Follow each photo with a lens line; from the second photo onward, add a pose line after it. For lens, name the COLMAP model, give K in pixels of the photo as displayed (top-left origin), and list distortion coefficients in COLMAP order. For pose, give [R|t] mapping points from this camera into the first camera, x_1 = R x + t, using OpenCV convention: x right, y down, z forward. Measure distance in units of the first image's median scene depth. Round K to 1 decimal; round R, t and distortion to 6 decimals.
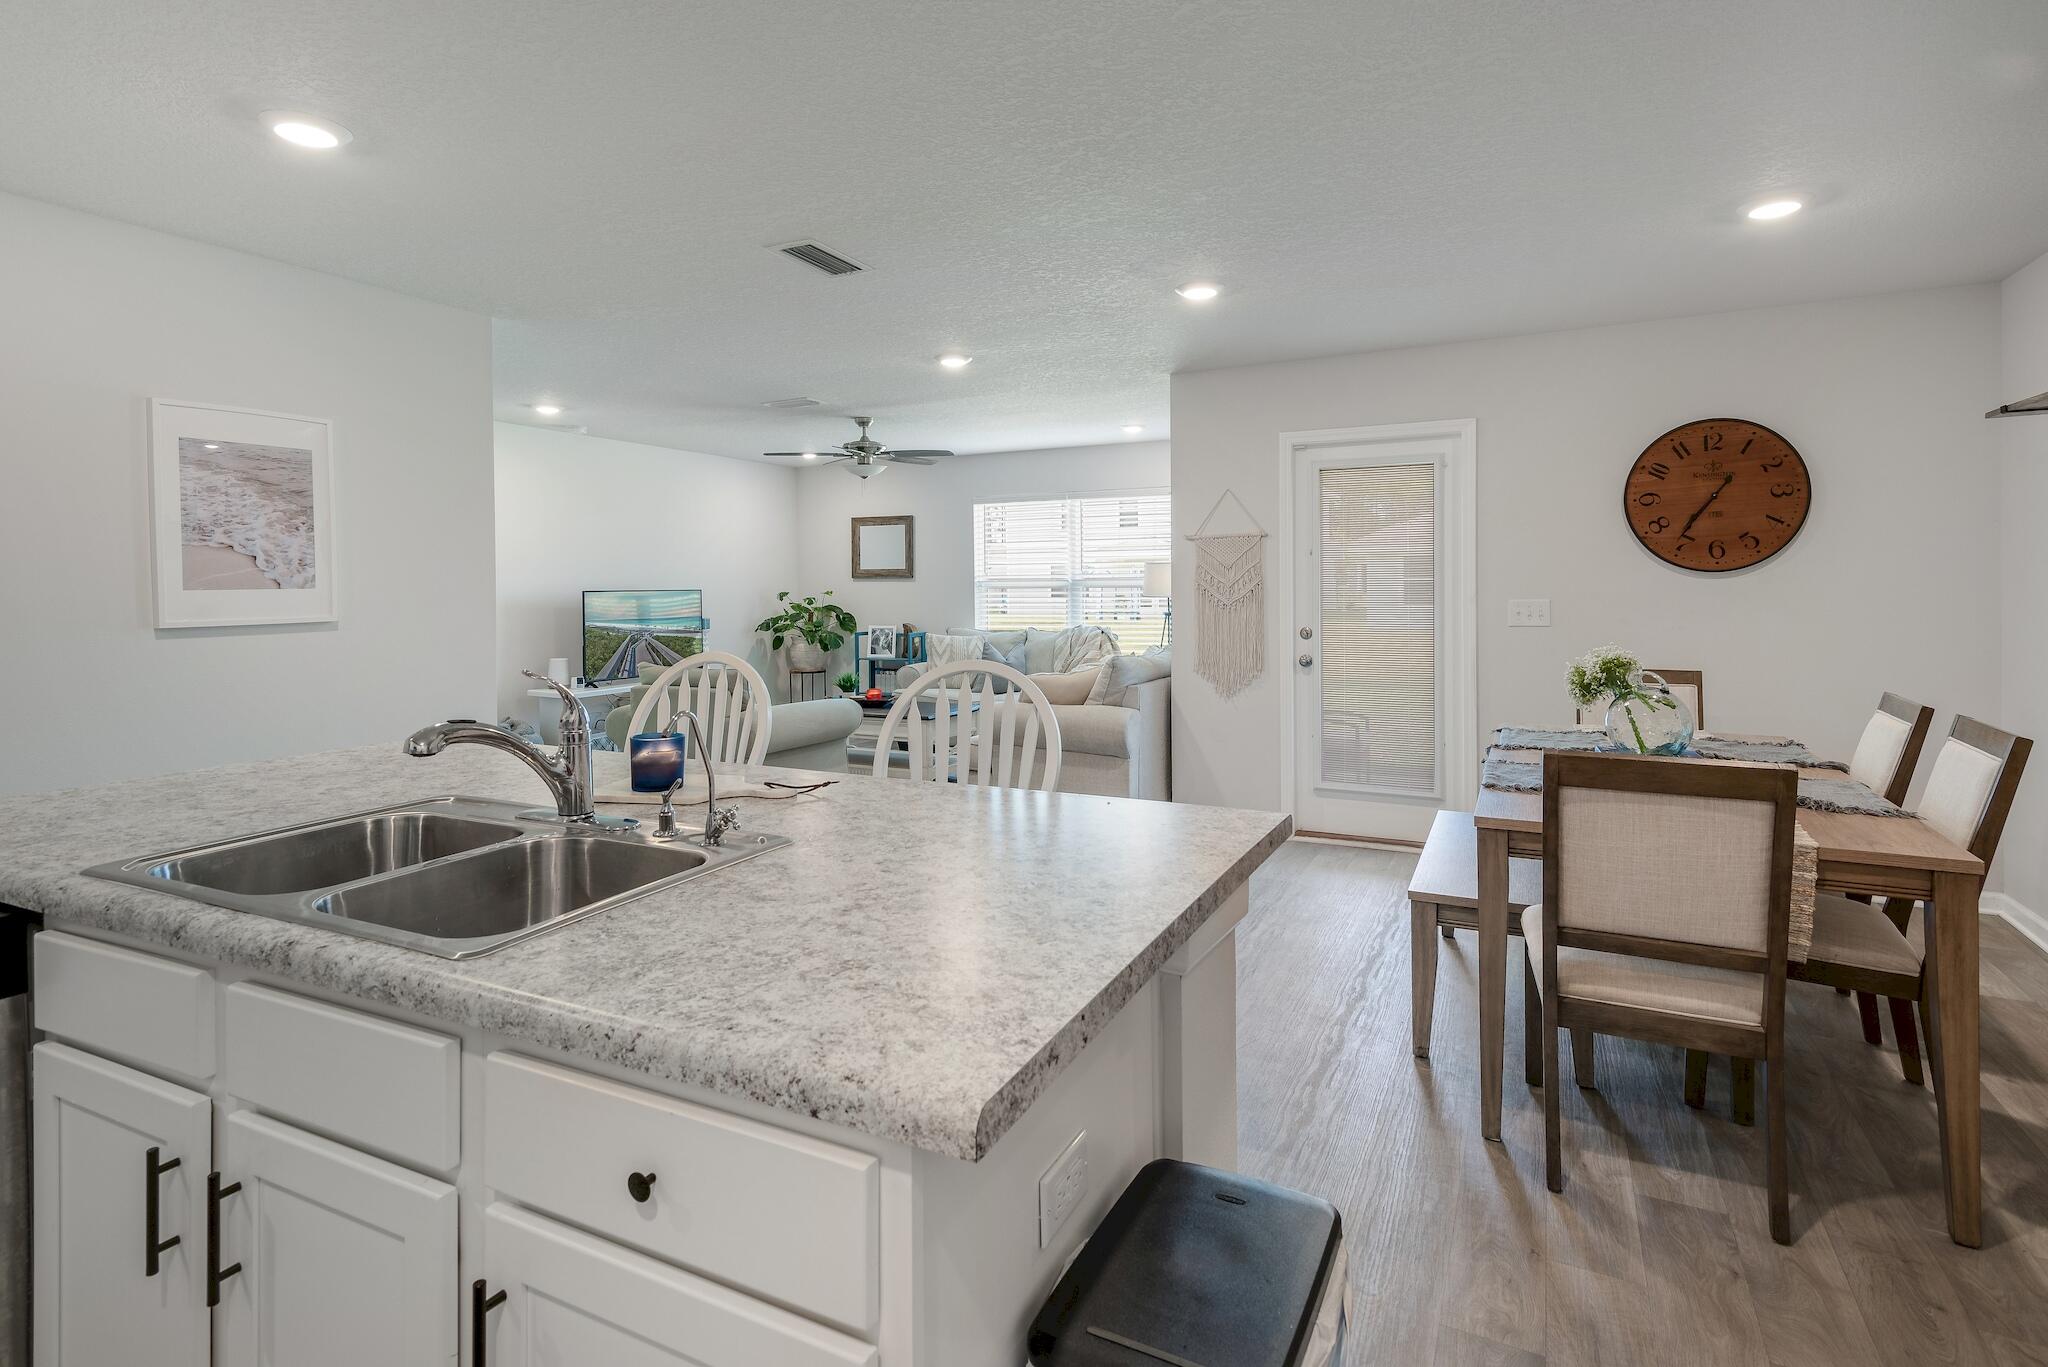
lens RADIAL K [[1023.7, 0, 1023.2], [0, 1023.7, 601.4], [0, 0, 1]] dist [0.013032, -0.000232]
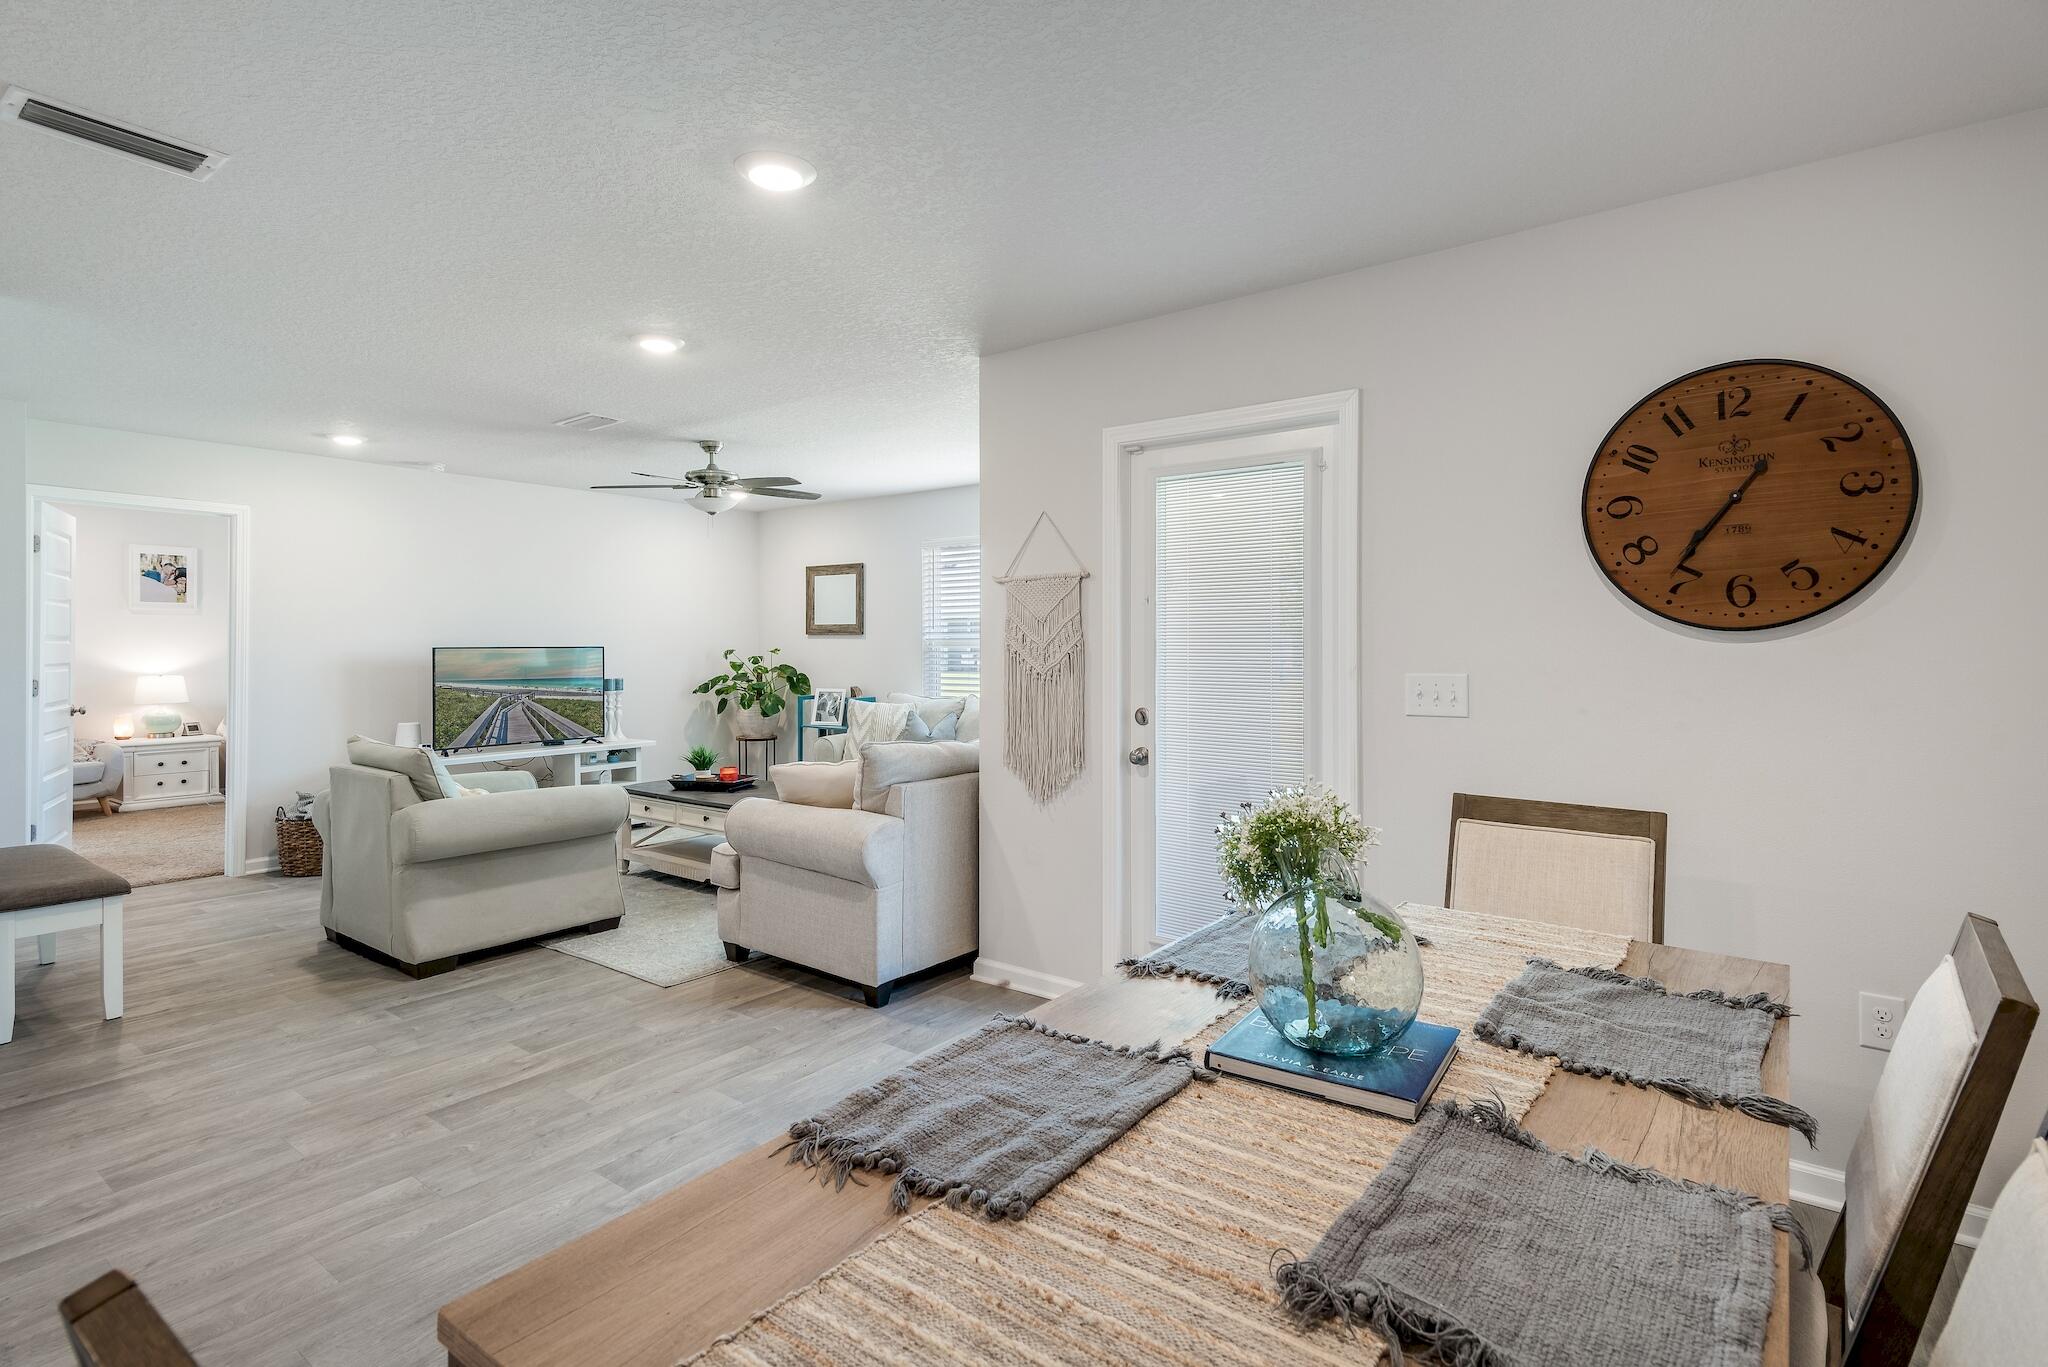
lens RADIAL K [[1001.5, 0, 1037.8], [0, 1001.5, 649.0], [0, 0, 1]] dist [0.013050, -0.000217]
pose [[0.983615, 0.007369, -0.180130, 0.257160], [-0.008975, 0.999927, -0.008100, -0.006861], [0.180057, 0.009584, 0.983610, 0.250815]]
